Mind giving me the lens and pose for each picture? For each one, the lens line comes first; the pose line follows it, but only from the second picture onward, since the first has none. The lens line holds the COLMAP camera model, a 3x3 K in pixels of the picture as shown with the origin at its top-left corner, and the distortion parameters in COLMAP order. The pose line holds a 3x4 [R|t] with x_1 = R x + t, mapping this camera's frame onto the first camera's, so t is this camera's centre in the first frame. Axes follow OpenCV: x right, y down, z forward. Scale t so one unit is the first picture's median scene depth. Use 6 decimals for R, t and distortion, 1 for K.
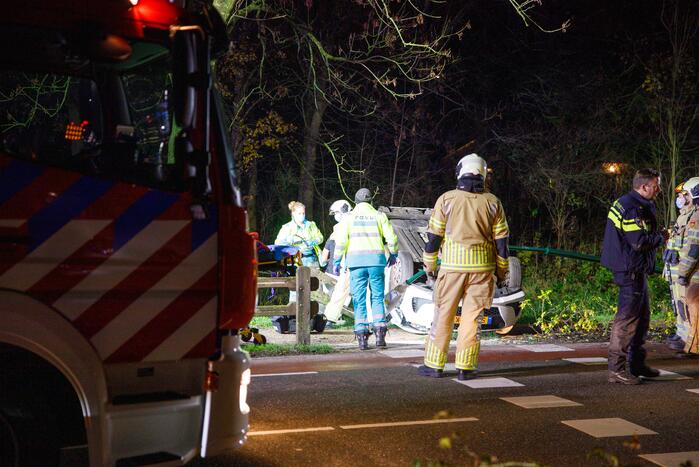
lens RADIAL K [[999.5, 0, 353.7], [0, 999.5, 235.2], [0, 0, 1]] dist [0.012618, 0.000000]
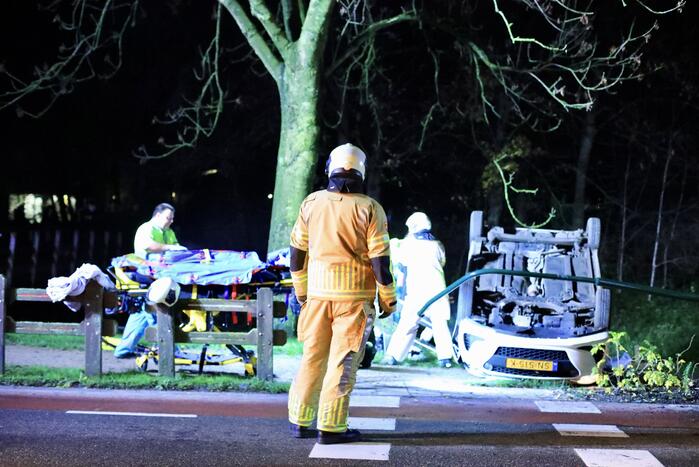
lens RADIAL K [[968.8, 0, 352.9], [0, 968.8, 235.7], [0, 0, 1]] dist [-0.009023, 0.000000]
pose [[0.947067, 0.020815, -0.320359, 0.359673], [-0.030146, 0.999253, -0.024194, 0.005698], [0.319616, 0.032570, 0.946987, 0.315291]]
